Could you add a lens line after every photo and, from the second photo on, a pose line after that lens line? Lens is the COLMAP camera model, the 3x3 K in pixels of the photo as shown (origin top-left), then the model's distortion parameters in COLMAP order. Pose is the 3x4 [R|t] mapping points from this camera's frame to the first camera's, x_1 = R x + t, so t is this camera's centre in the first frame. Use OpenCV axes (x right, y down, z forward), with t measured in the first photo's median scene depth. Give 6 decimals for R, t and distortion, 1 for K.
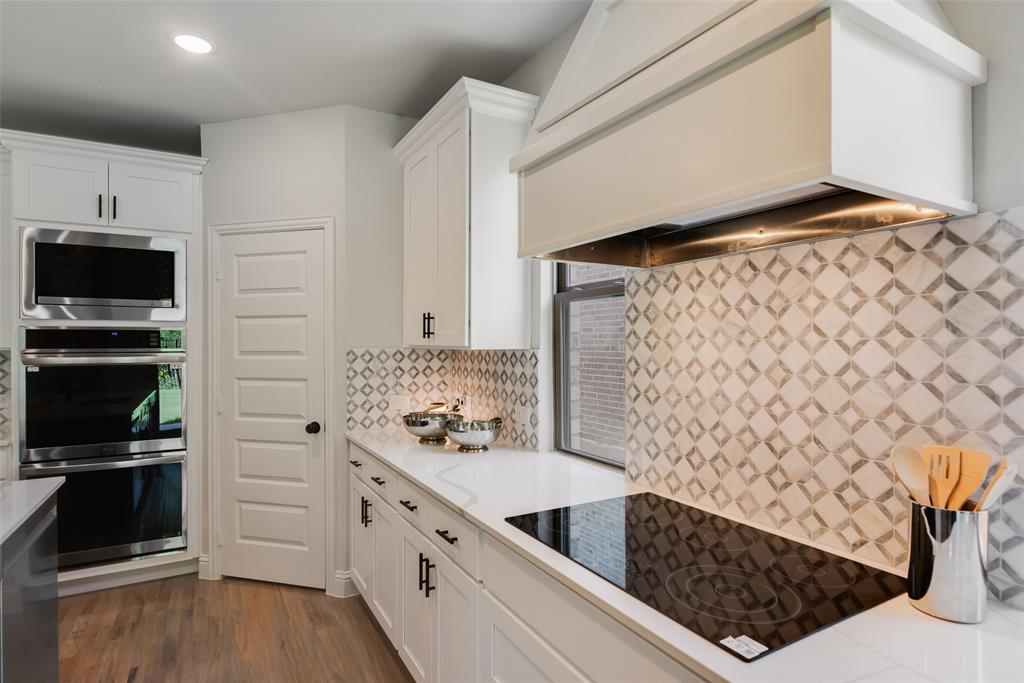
lens RADIAL K [[540.6, 0, 512.4], [0, 540.6, 340.9], [0, 0, 1]] dist [-0.001064, -0.000163]
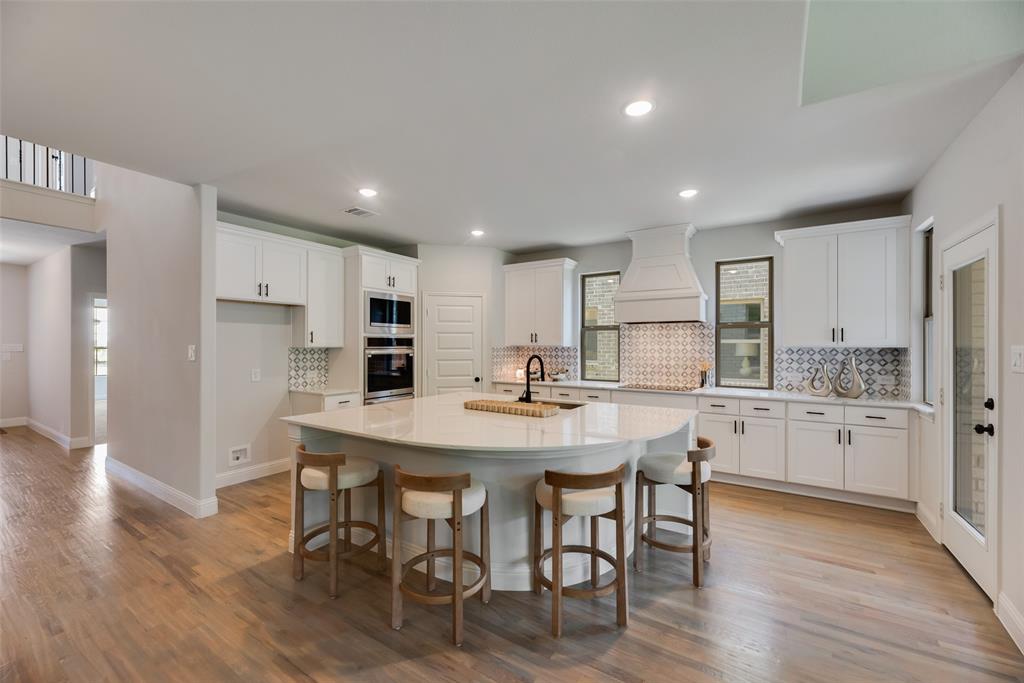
lens RADIAL K [[416.6, 0, 509.8], [0, 416.6, 344.3], [0, 0, 1]] dist [-0.001783, -0.000079]
pose [[0.887046, 0.001849, 0.461677, -1.531848], [-0.003087, 0.999993, 0.001928, 0.000129], [-0.461670, -0.003136, 0.887046, -0.992666]]
